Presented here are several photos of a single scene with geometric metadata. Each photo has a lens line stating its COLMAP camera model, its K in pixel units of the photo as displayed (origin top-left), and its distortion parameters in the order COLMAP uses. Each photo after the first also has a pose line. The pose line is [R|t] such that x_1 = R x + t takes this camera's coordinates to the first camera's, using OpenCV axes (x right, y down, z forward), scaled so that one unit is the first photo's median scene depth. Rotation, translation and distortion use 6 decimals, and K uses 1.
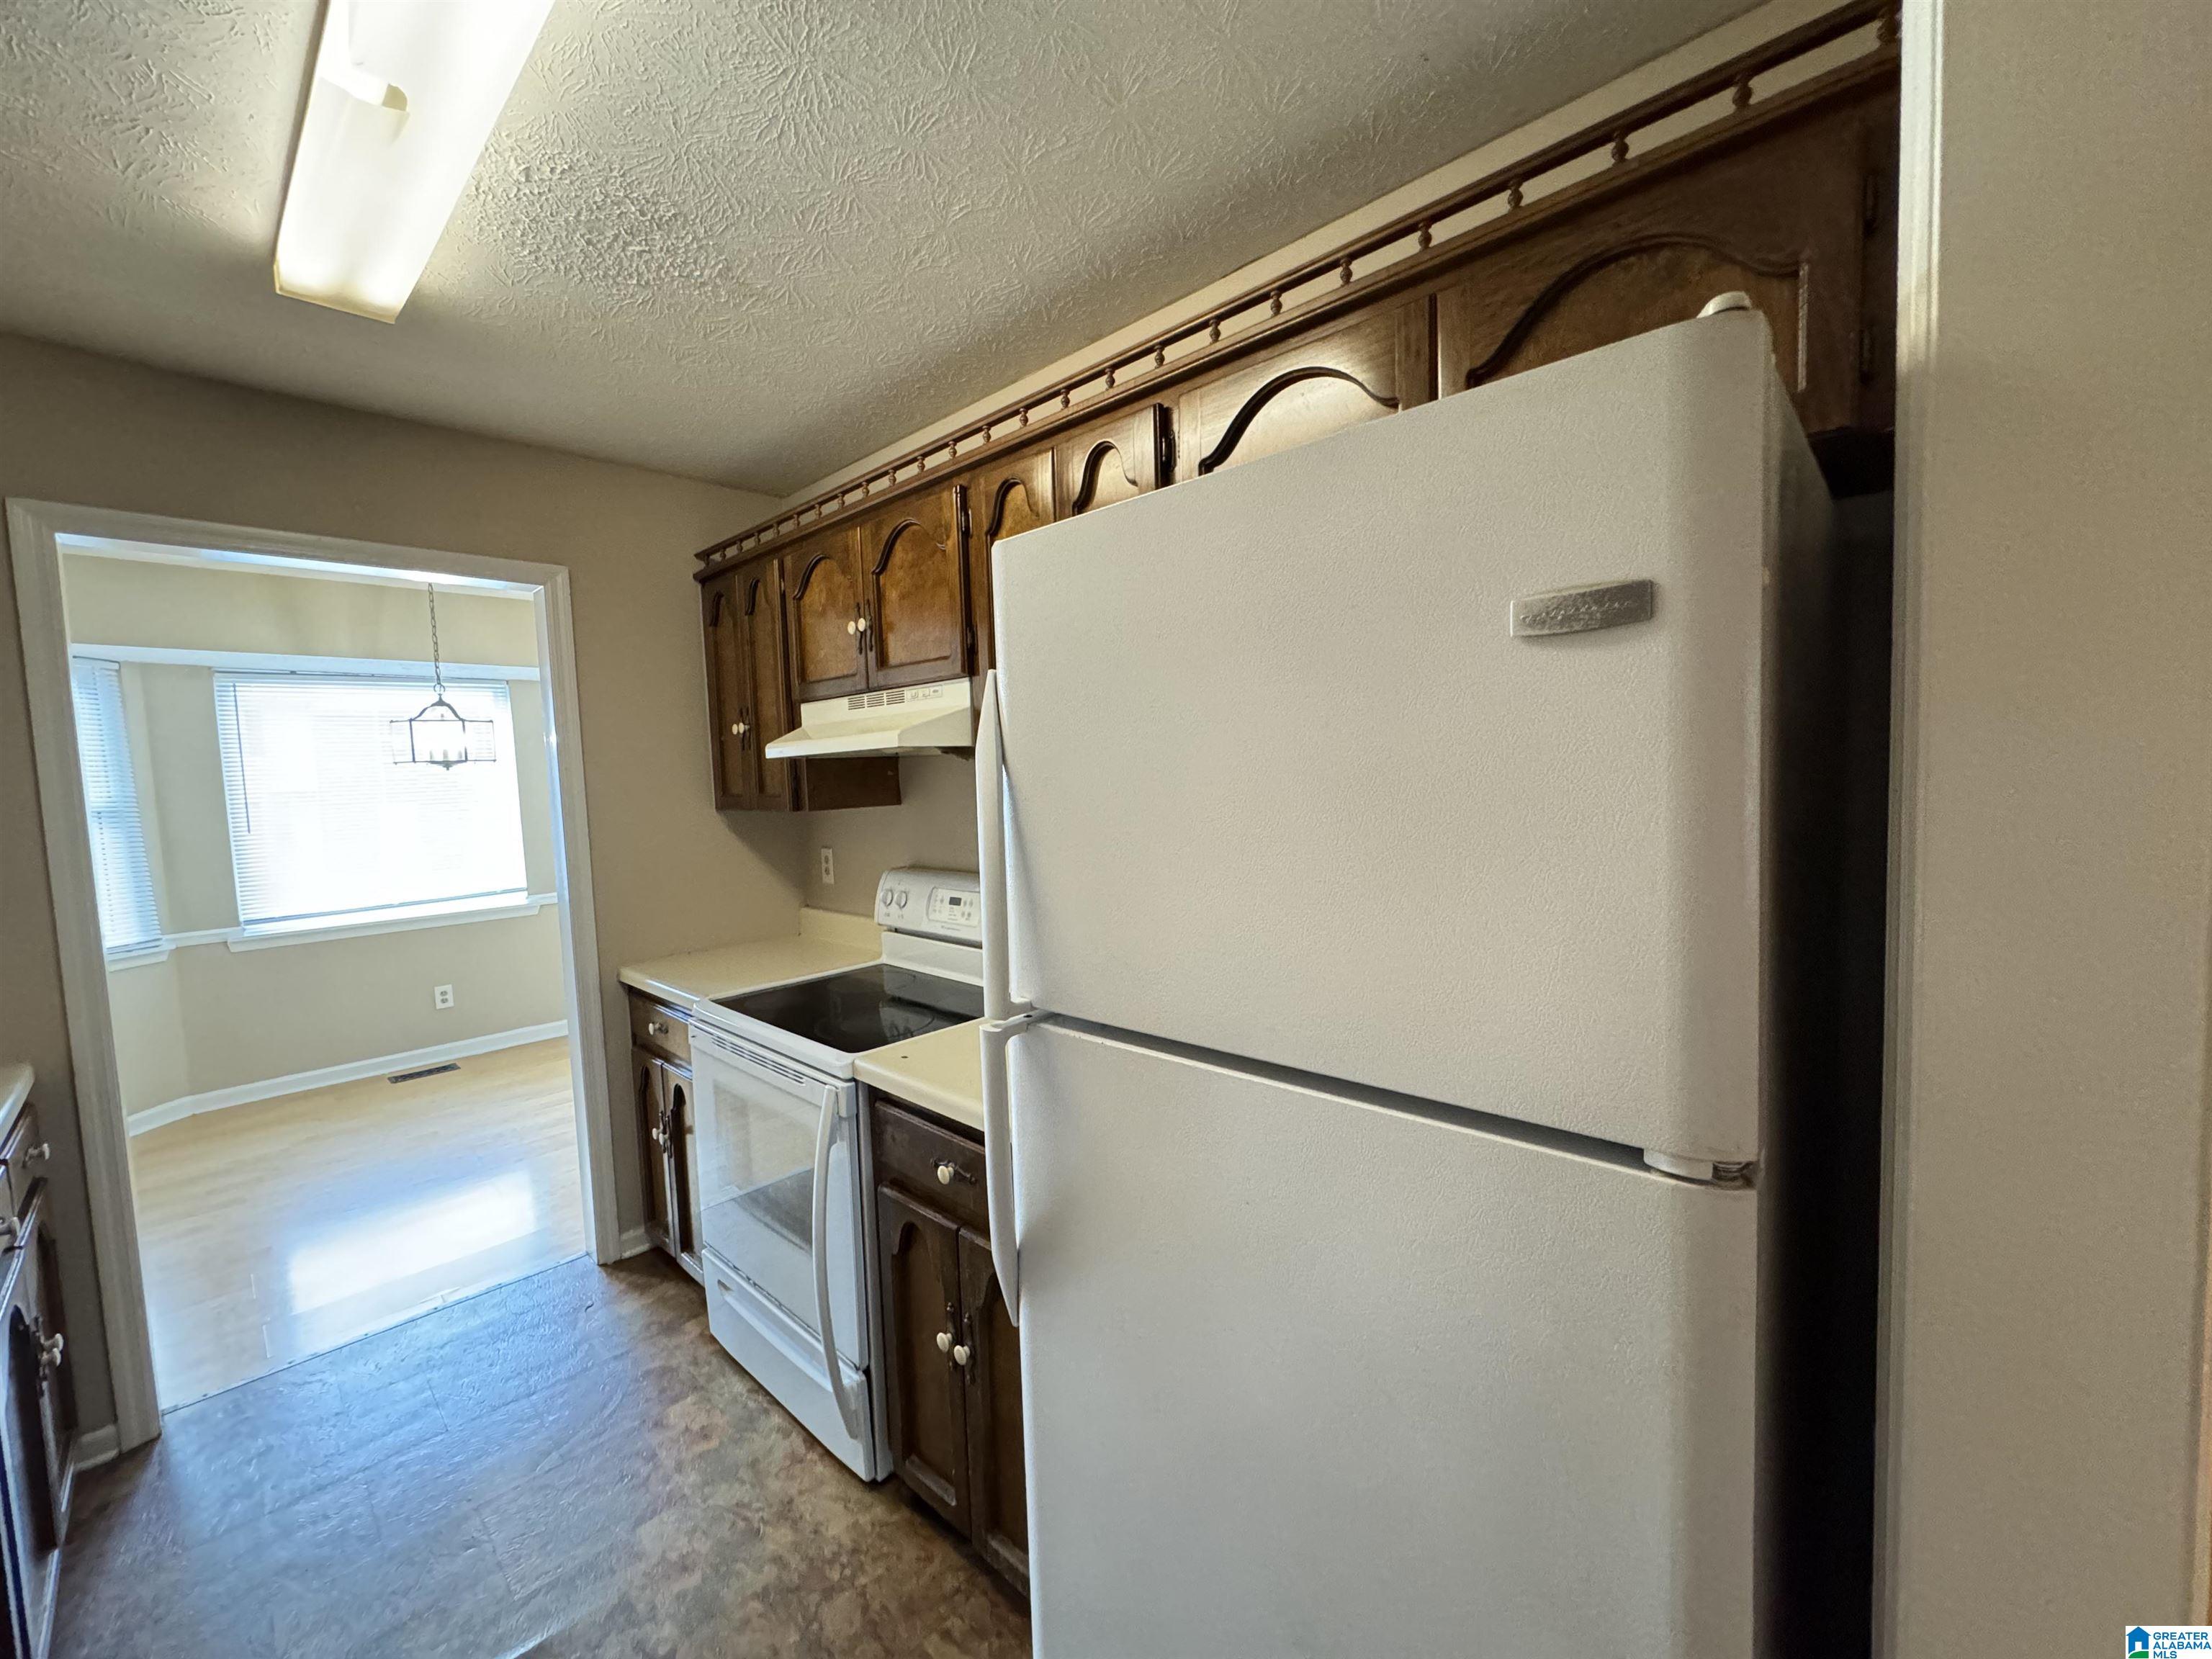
lens RADIAL K [[881.3, 0, 1108.0], [0, 881.3, 825.3], [0, 0, 1]] dist [-0.006025, 0.000457]
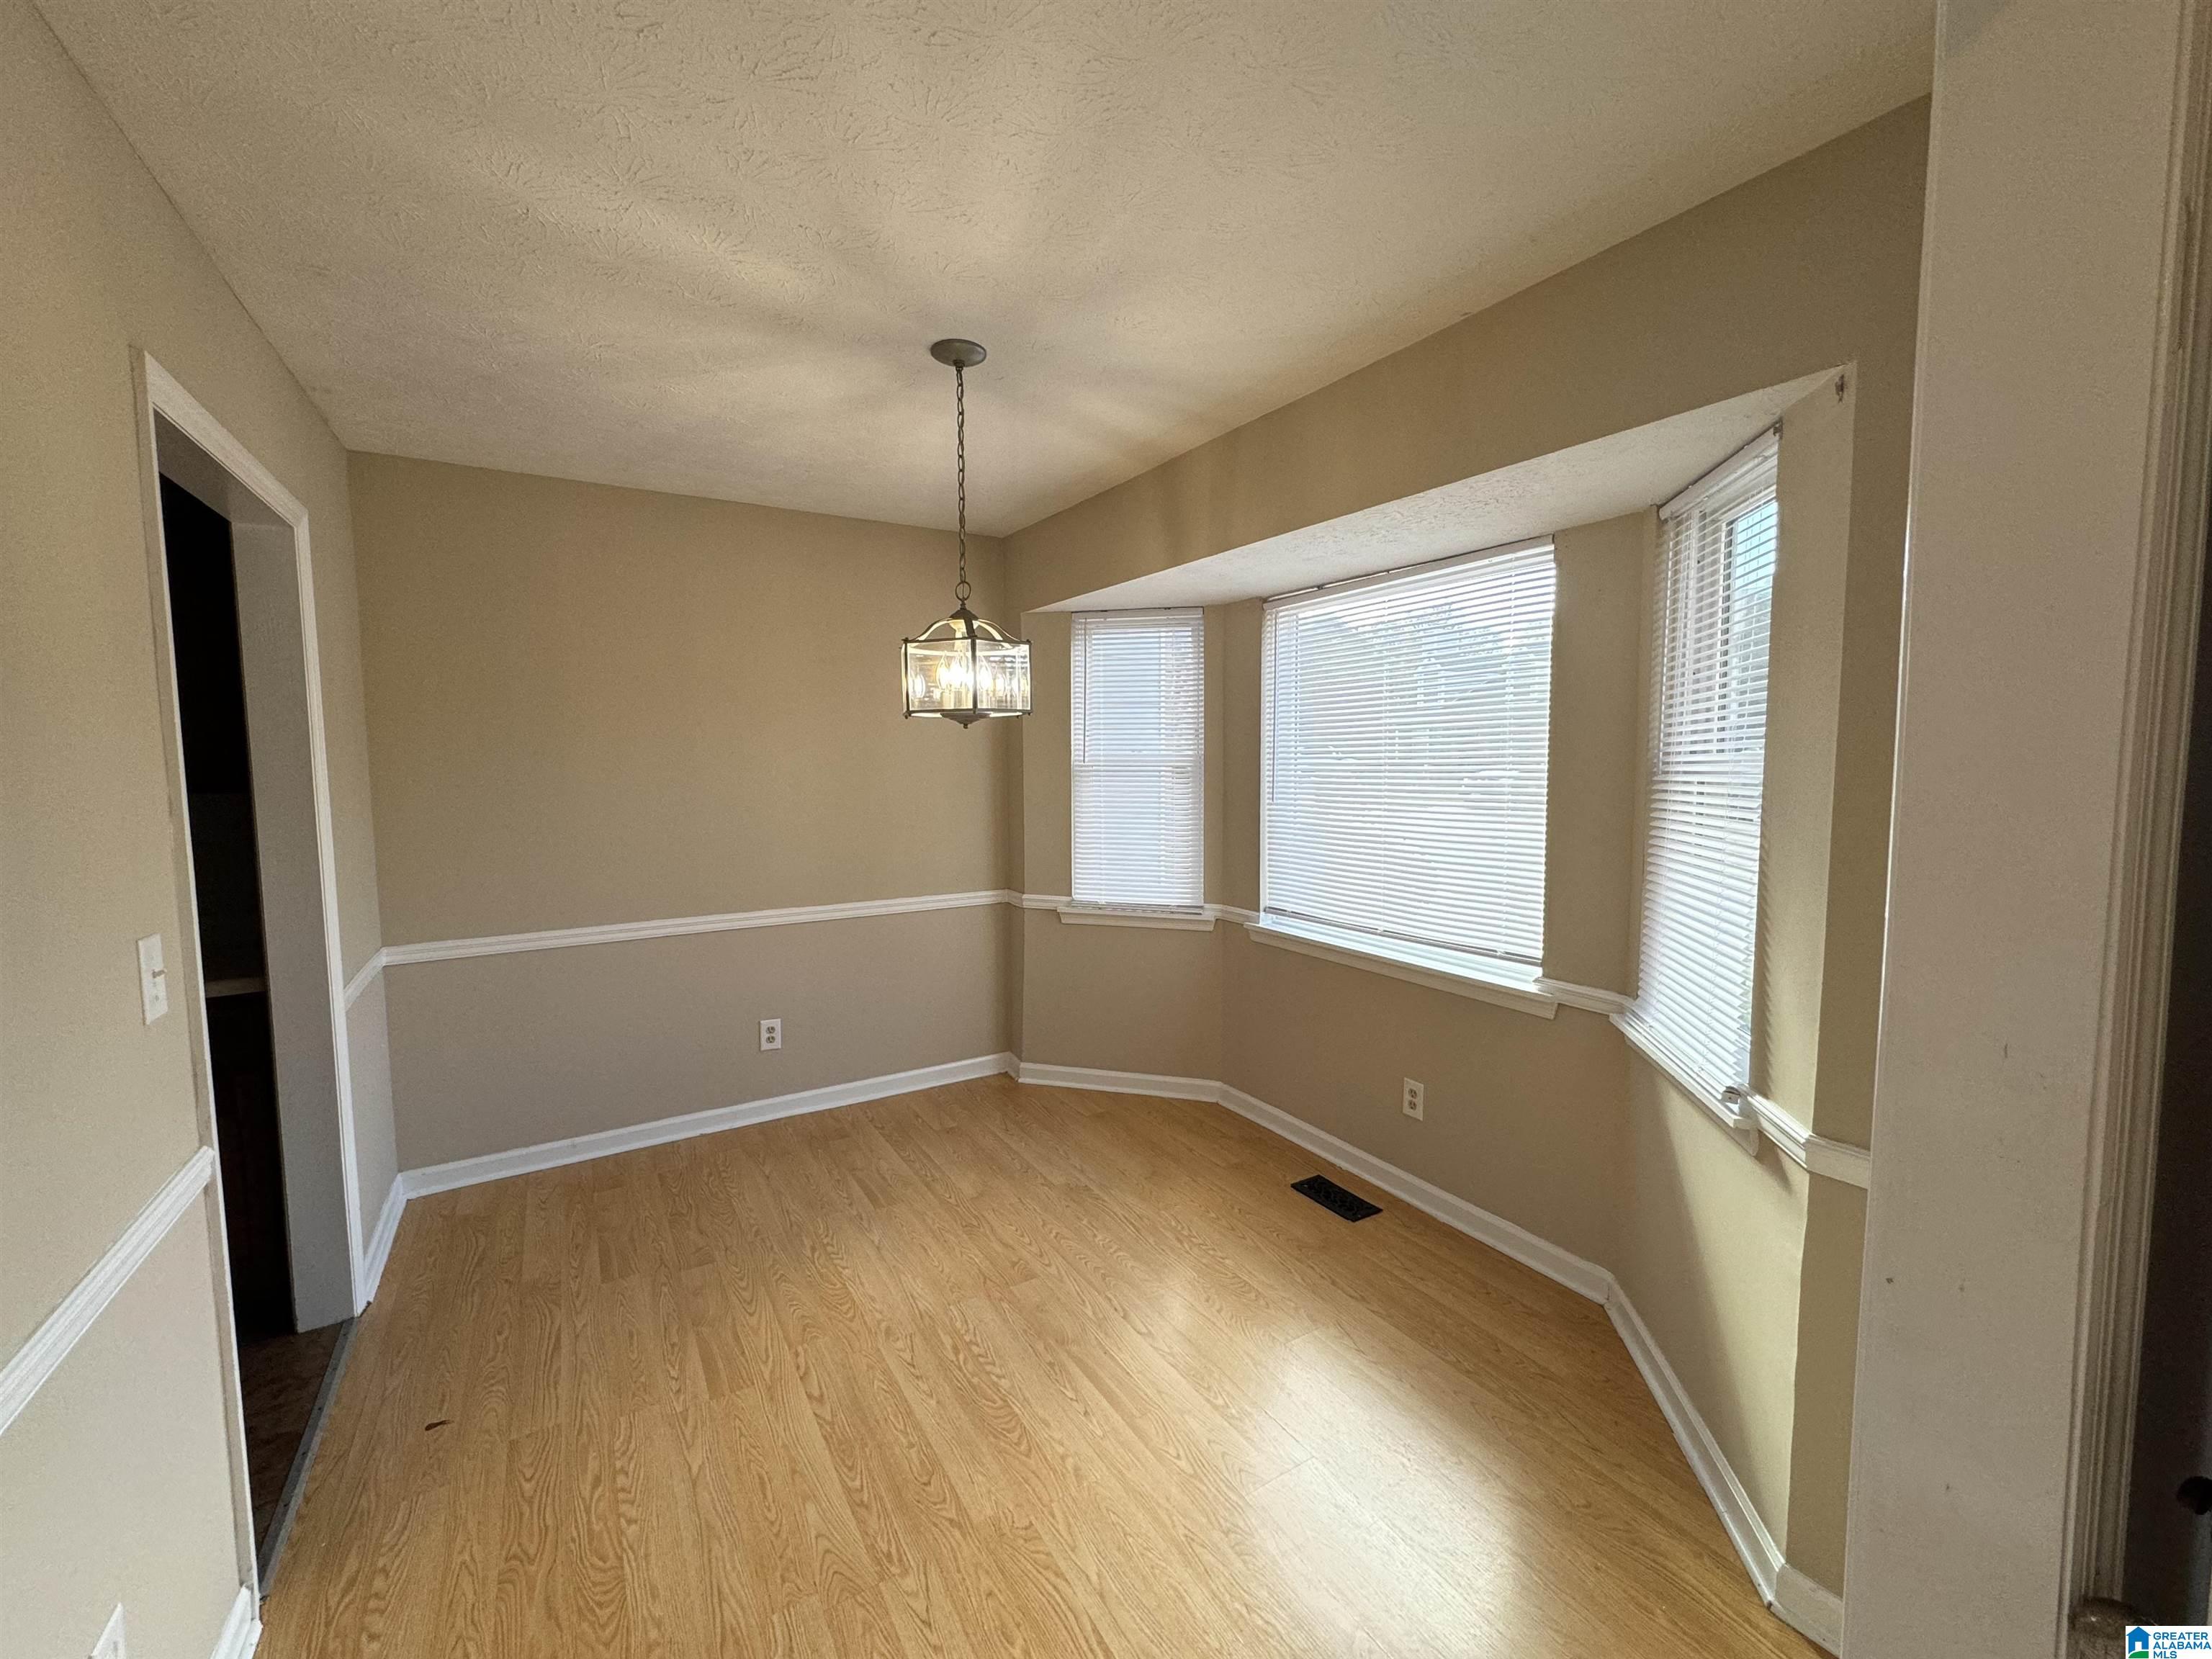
lens RADIAL K [[881.3, 0, 1101.5], [0, 881.3, 823.2], [0, 0, 1]] dist [-0.006025, 0.000457]
pose [[-0.252106, 0.110827, -0.961333, -0.164970], [-0.052006, 0.990433, 0.127820, -0.067339], [0.966301, 0.082219, -0.243930, 1.068528]]
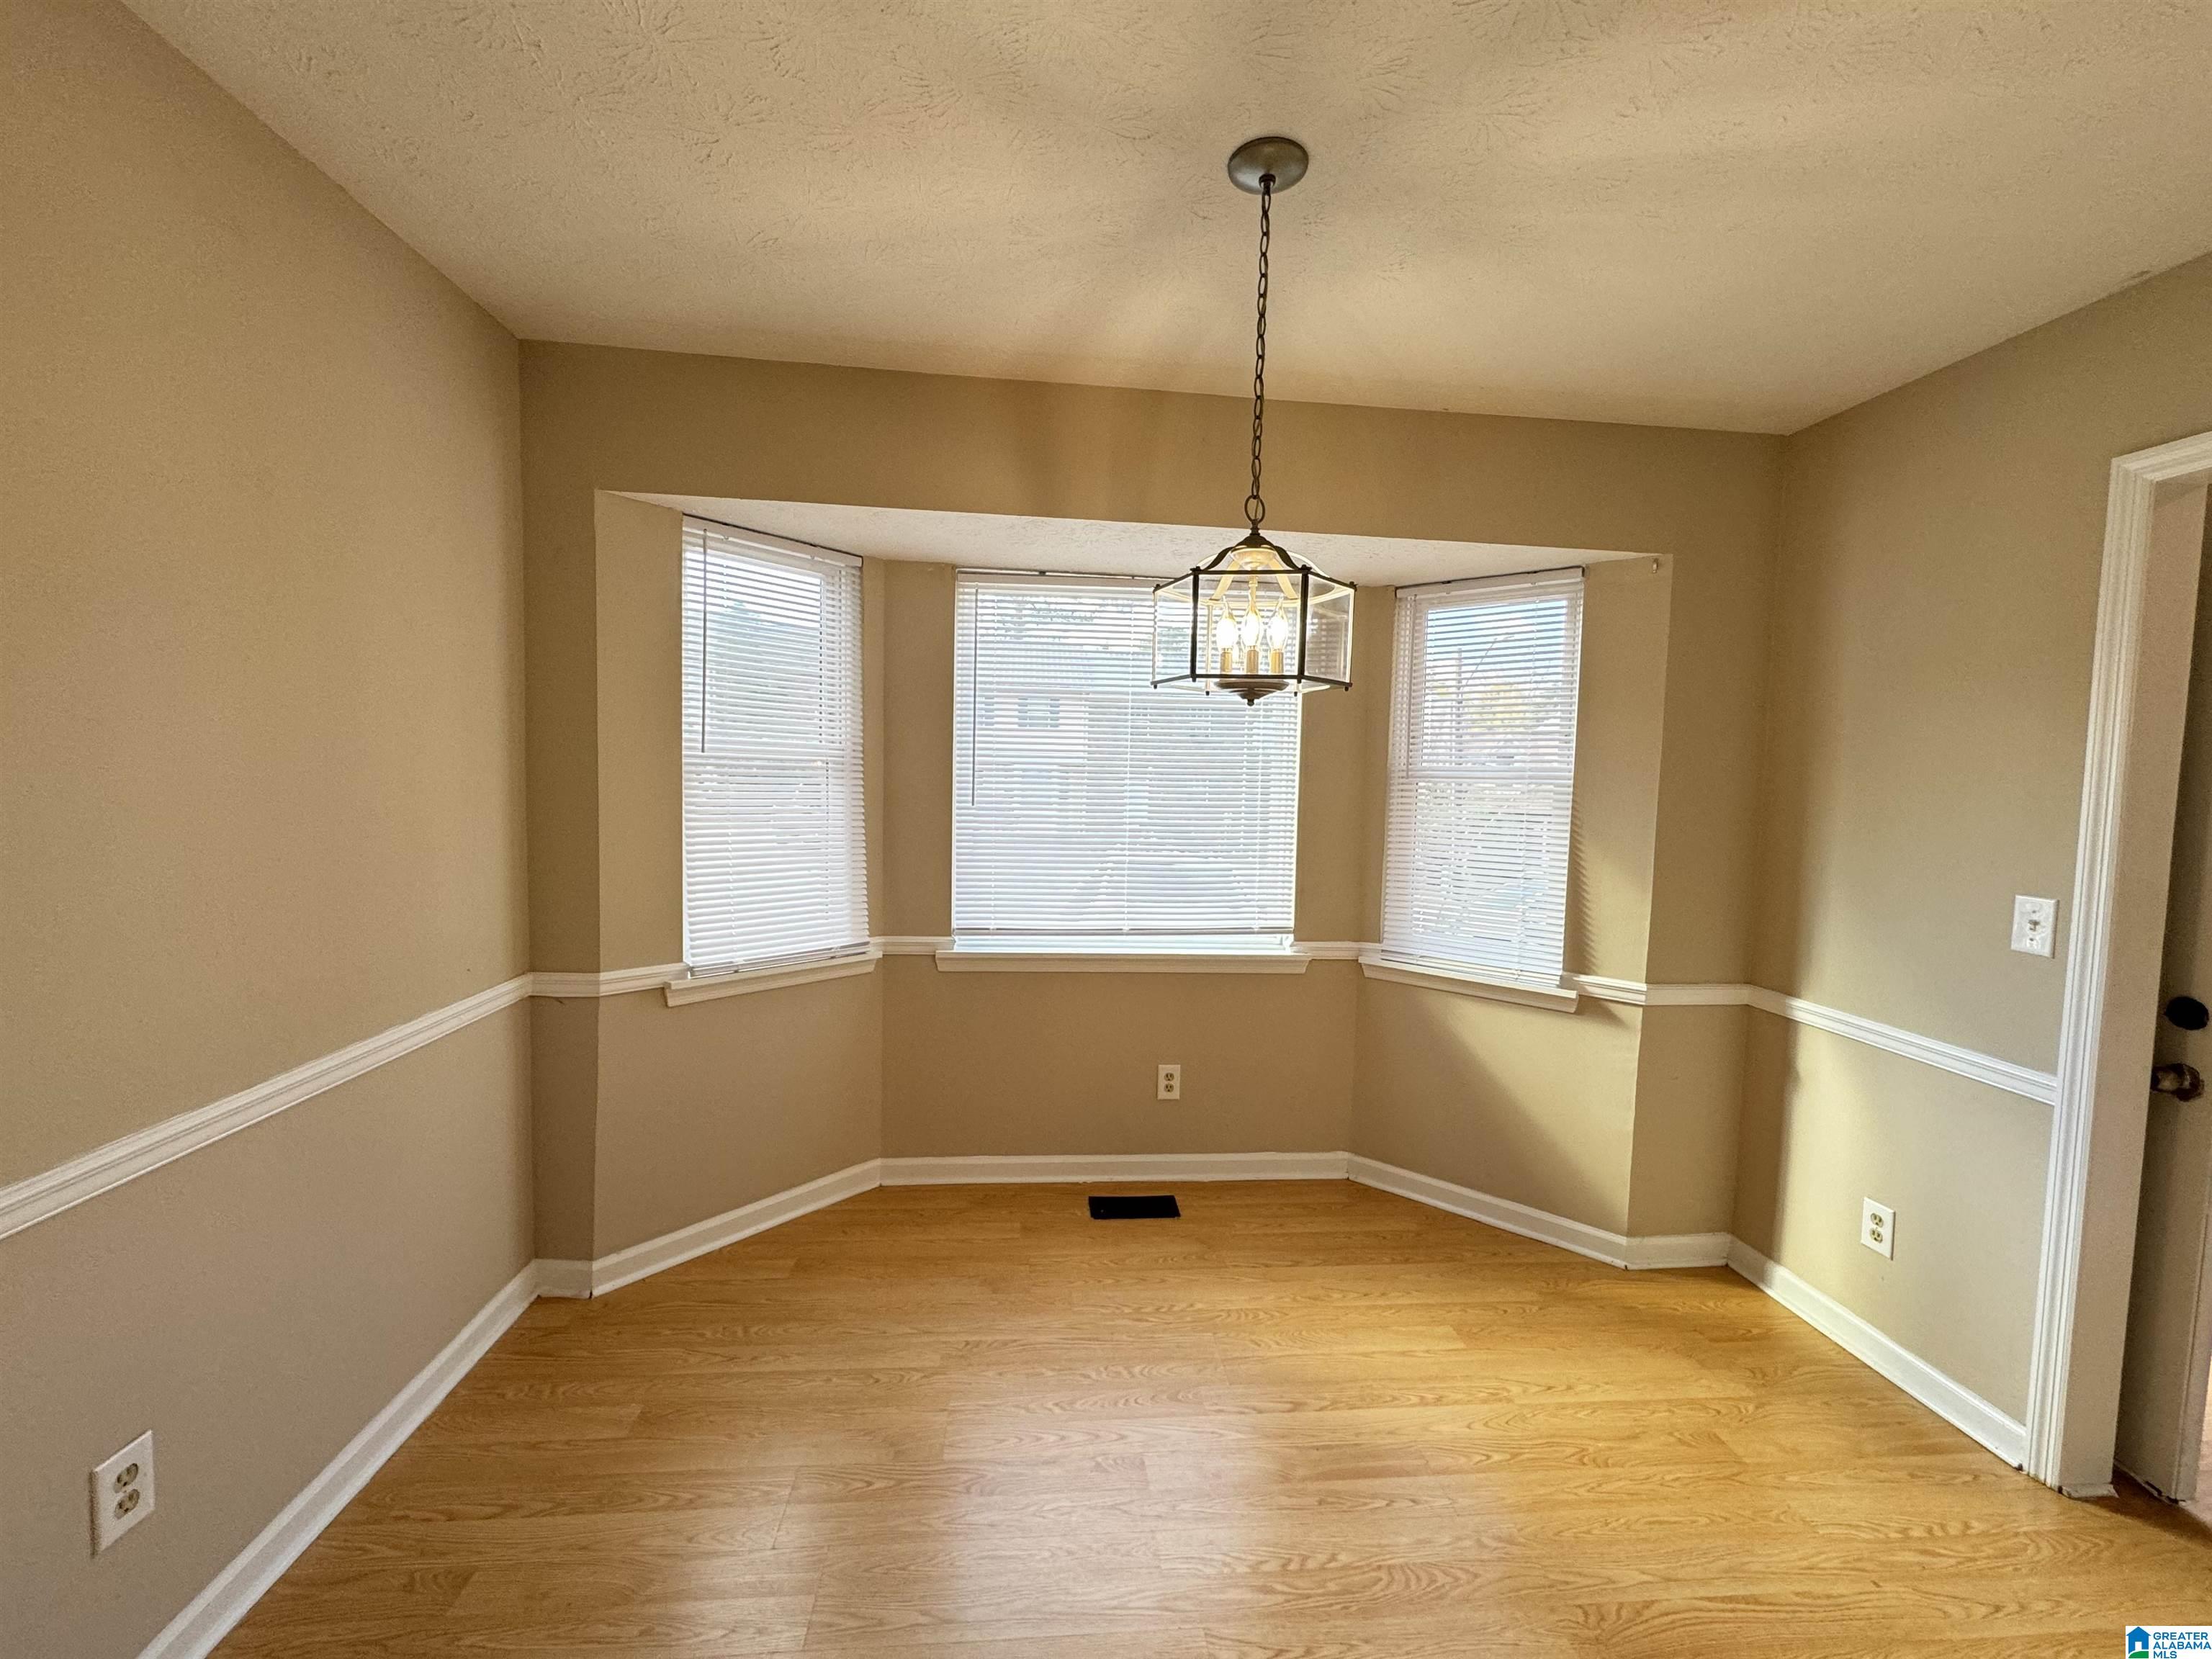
lens RADIAL K [[881.3, 0, 1106.3], [0, 881.3, 826.5], [0, 0, 1]] dist [-0.006025, 0.000457]
pose [[0.754737, 0.097723, -0.648708, -0.453998], [-0.098648, 0.994505, 0.035044, -0.009209], [0.648569, 0.037545, 0.760230, 0.549894]]
